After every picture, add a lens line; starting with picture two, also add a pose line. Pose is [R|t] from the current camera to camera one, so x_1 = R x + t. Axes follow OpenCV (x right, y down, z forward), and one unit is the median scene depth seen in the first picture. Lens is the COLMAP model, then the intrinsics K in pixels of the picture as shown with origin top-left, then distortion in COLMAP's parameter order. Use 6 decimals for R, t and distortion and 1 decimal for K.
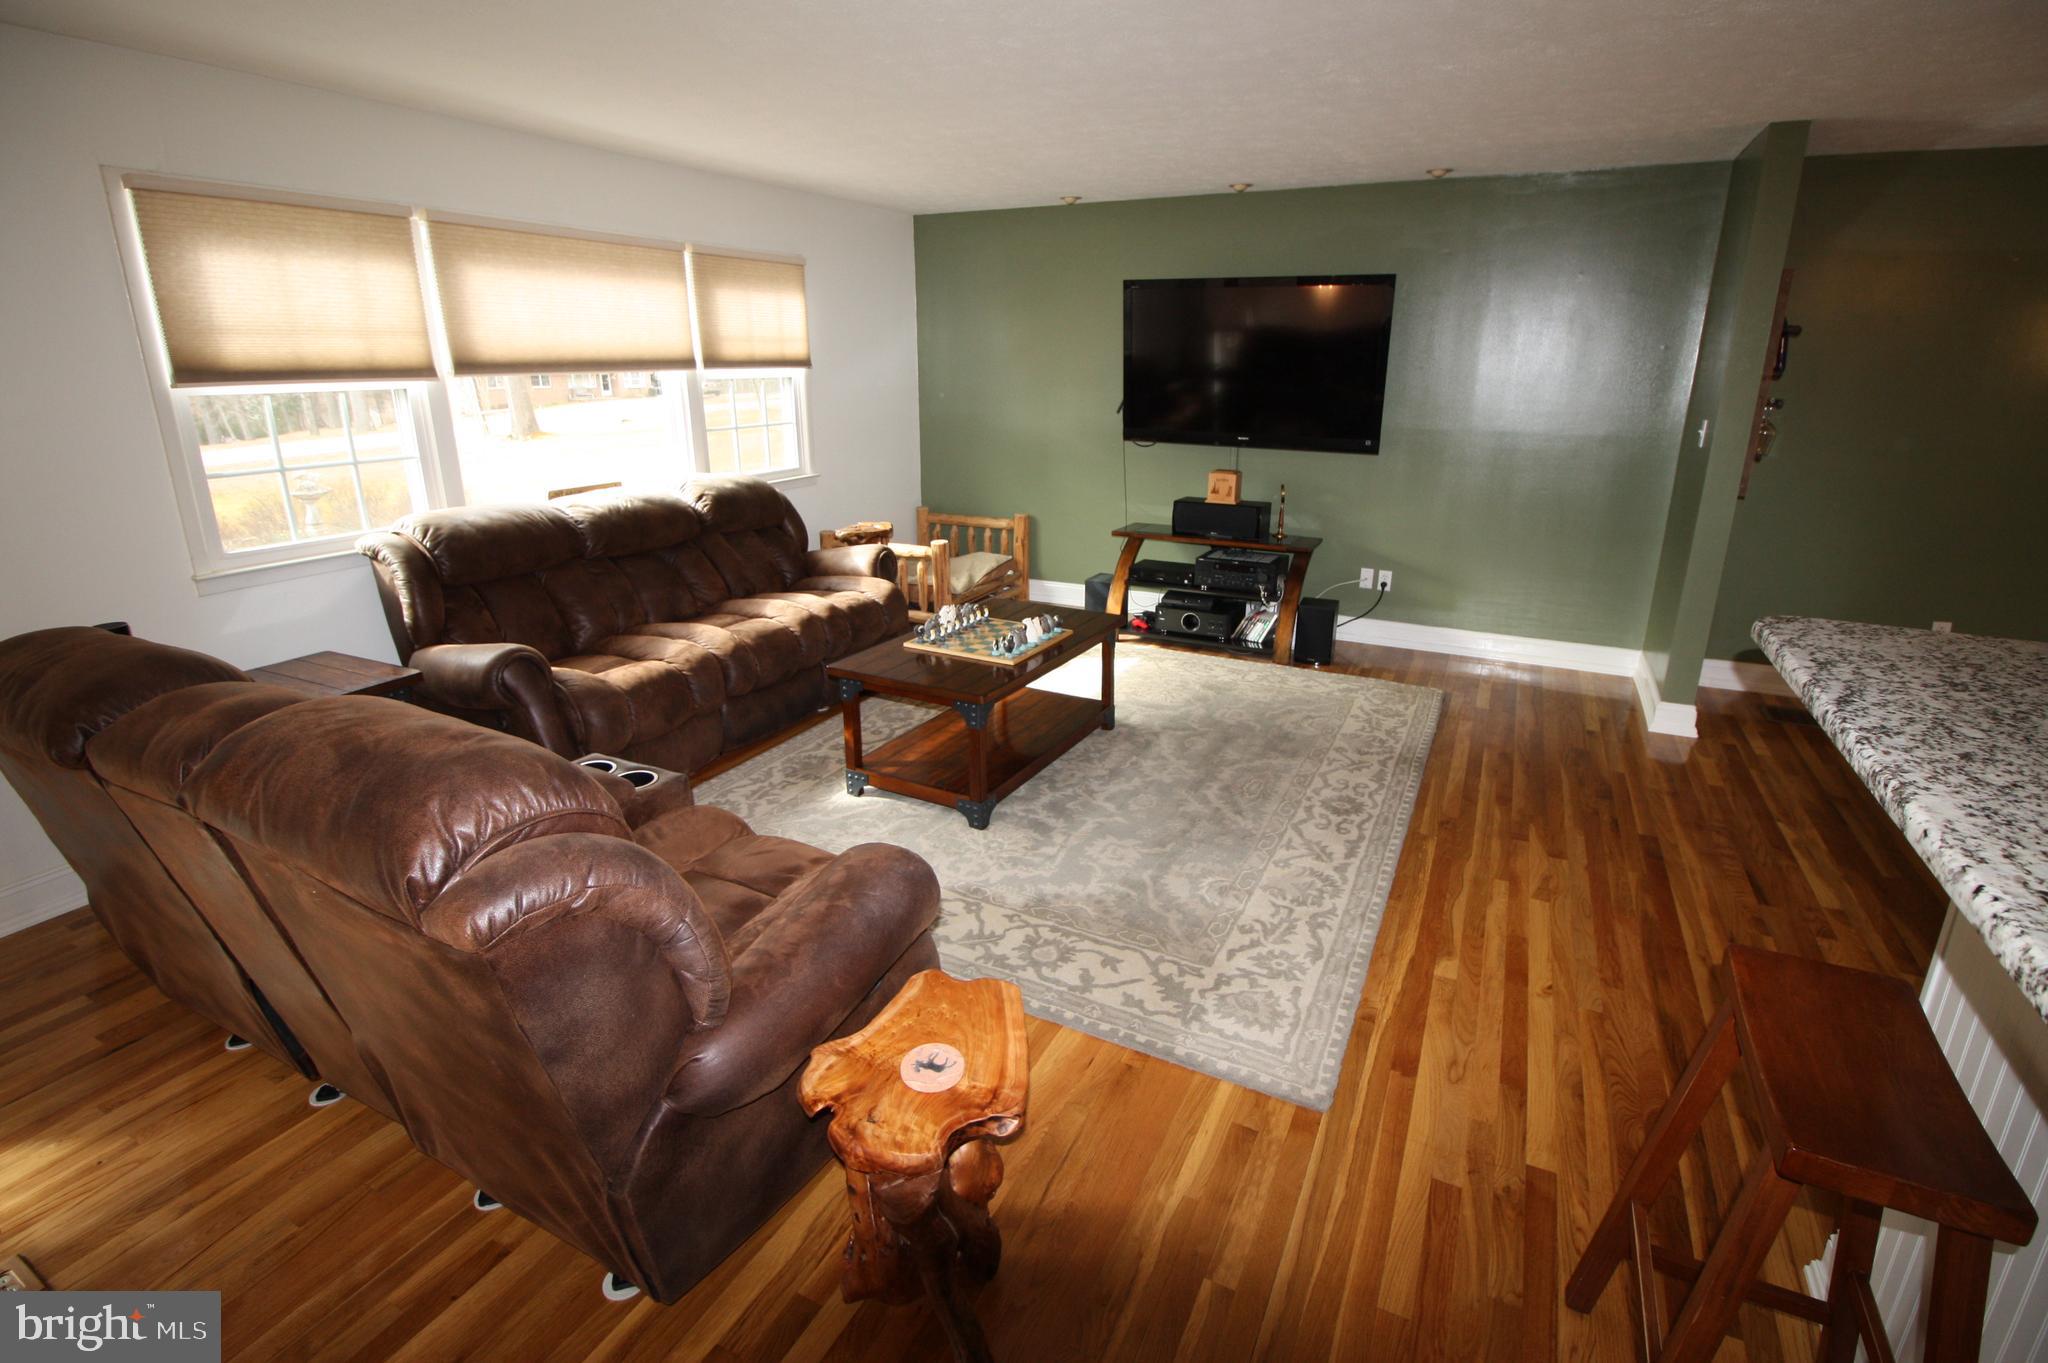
lens RADIAL K [[964.4, 0, 1030.2], [0, 964.4, 644.0], [0, 0, 1]] dist [-0.016839, -0.000020]
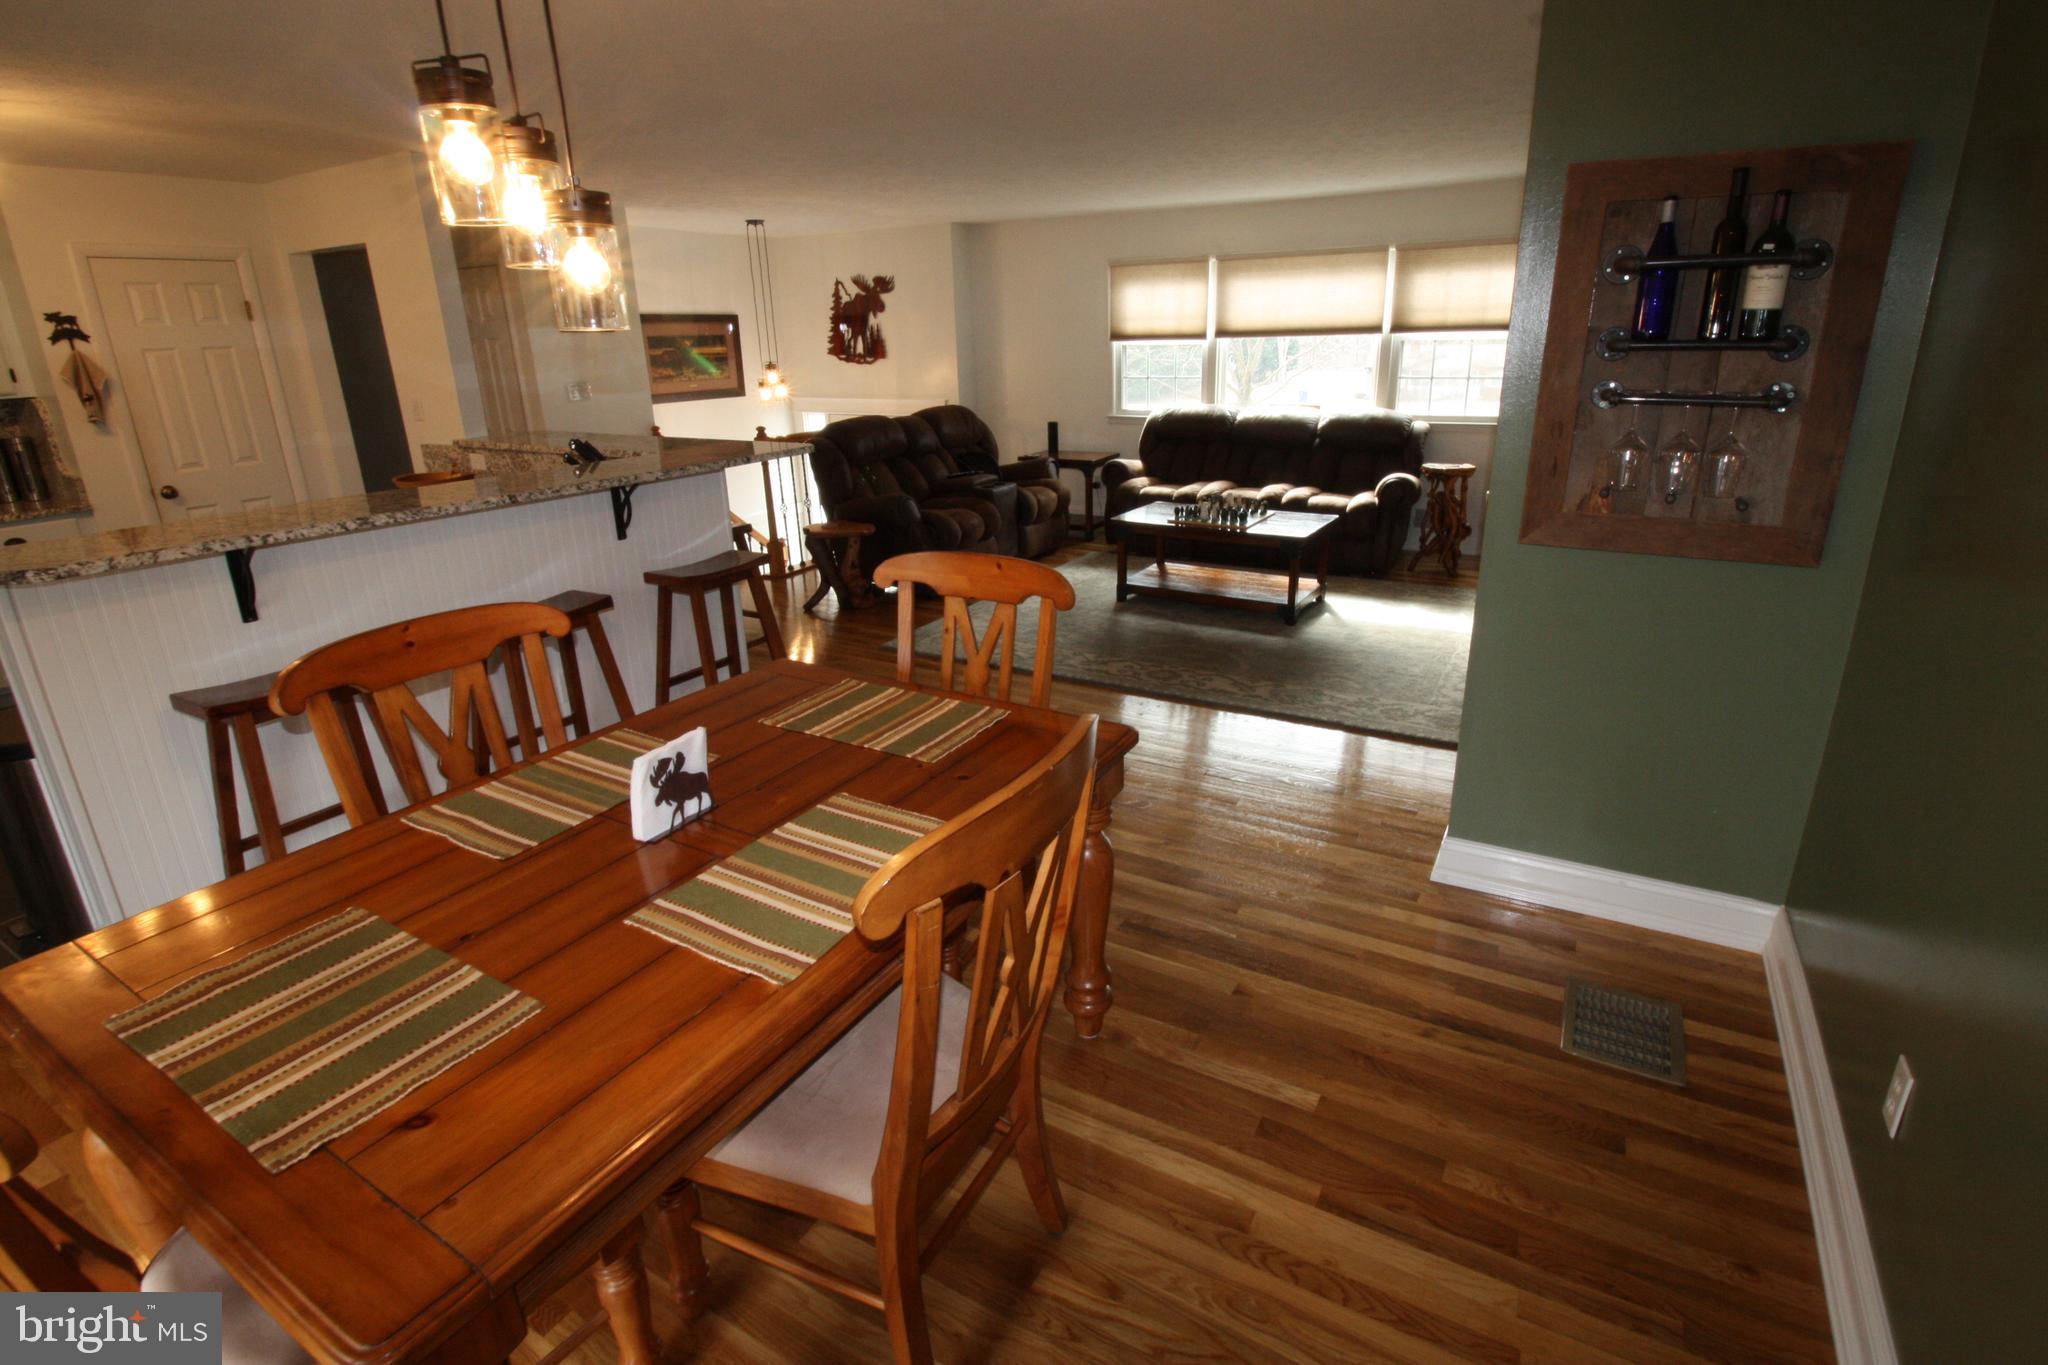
lens RADIAL K [[964.4, 0, 1030.2], [0, 964.4, 645.0], [0, 0, 1]] dist [-0.016839, -0.000020]
pose [[-0.072790, 0.304890, -0.949602, 1.367281], [-0.259875, 0.913439, 0.313200, -0.202063], [0.962895, 0.269575, 0.012744, 0.700697]]
